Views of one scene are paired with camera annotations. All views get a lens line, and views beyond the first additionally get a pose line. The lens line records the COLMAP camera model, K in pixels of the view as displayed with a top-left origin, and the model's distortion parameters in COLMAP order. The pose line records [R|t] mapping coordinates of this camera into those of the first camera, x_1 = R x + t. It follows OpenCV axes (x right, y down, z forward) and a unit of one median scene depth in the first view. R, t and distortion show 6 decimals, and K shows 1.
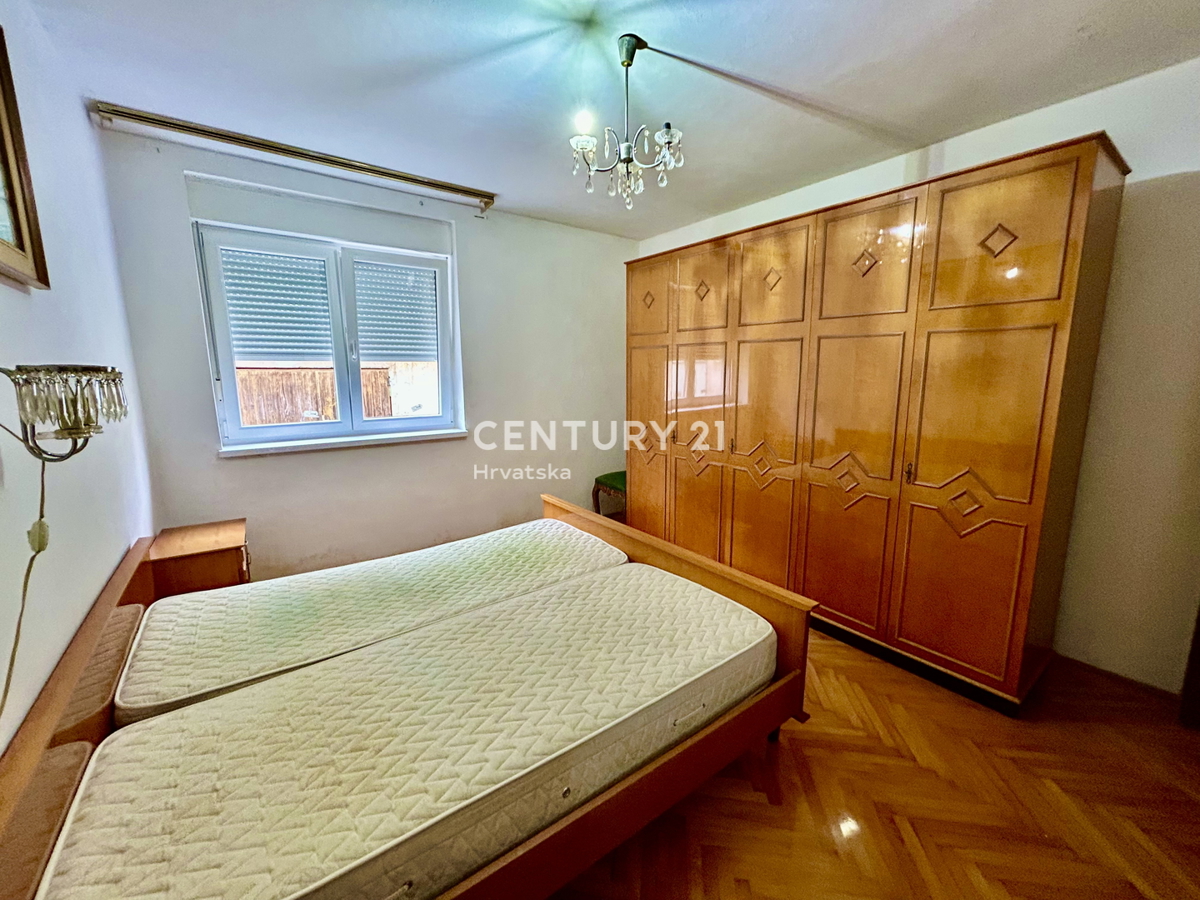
lens RADIAL K [[480.7, 0, 602.0], [0, 480.7, 450.2], [0, 0, 1]] dist [-0.001796, 0.001997]
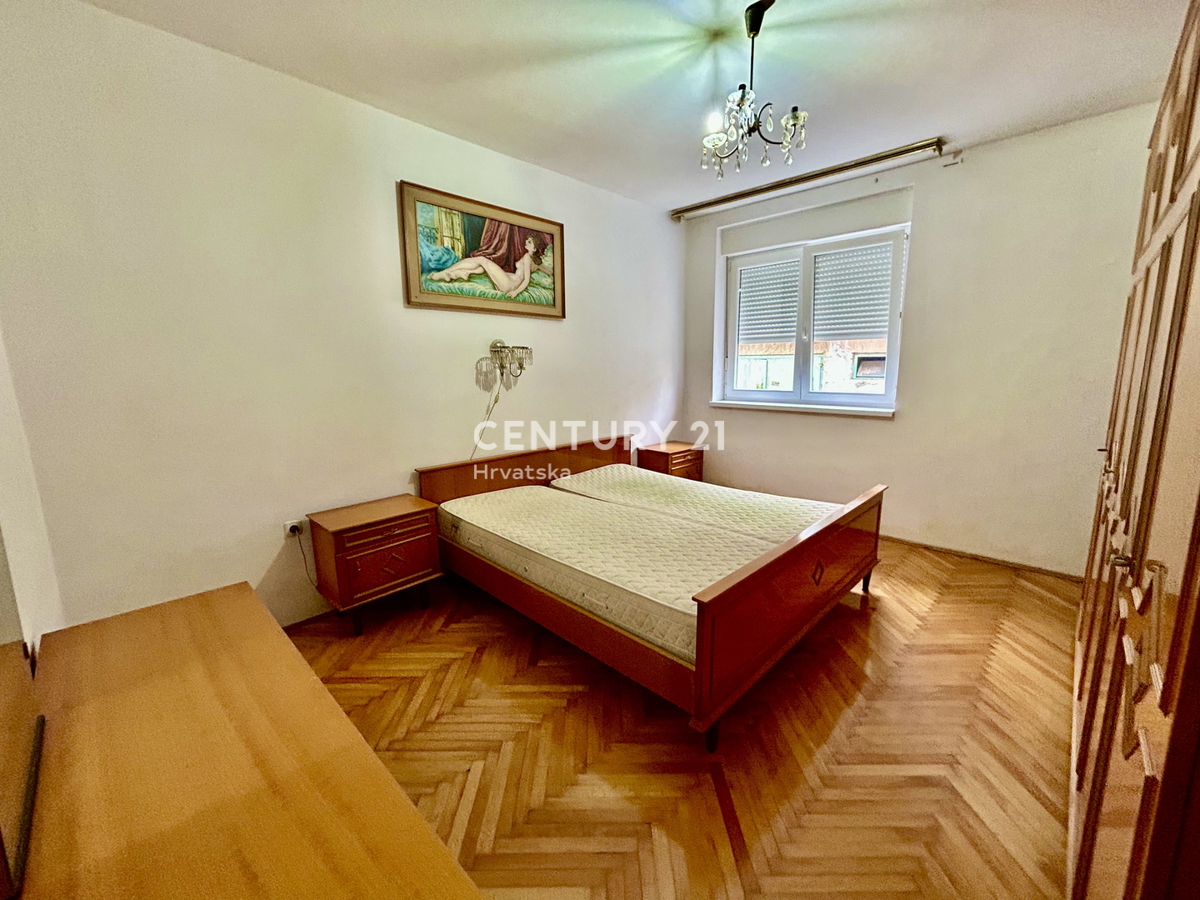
lens RADIAL K [[480.7, 0, 606.7], [0, 480.7, 442.8], [0, 0, 1]] dist [-0.001796, 0.001997]
pose [[0.131600, 0.177256, -0.975326, 0.703283], [-0.152565, 0.975783, 0.156753, -0.048513], [0.979492, 0.128172, 0.155457, 0.388690]]
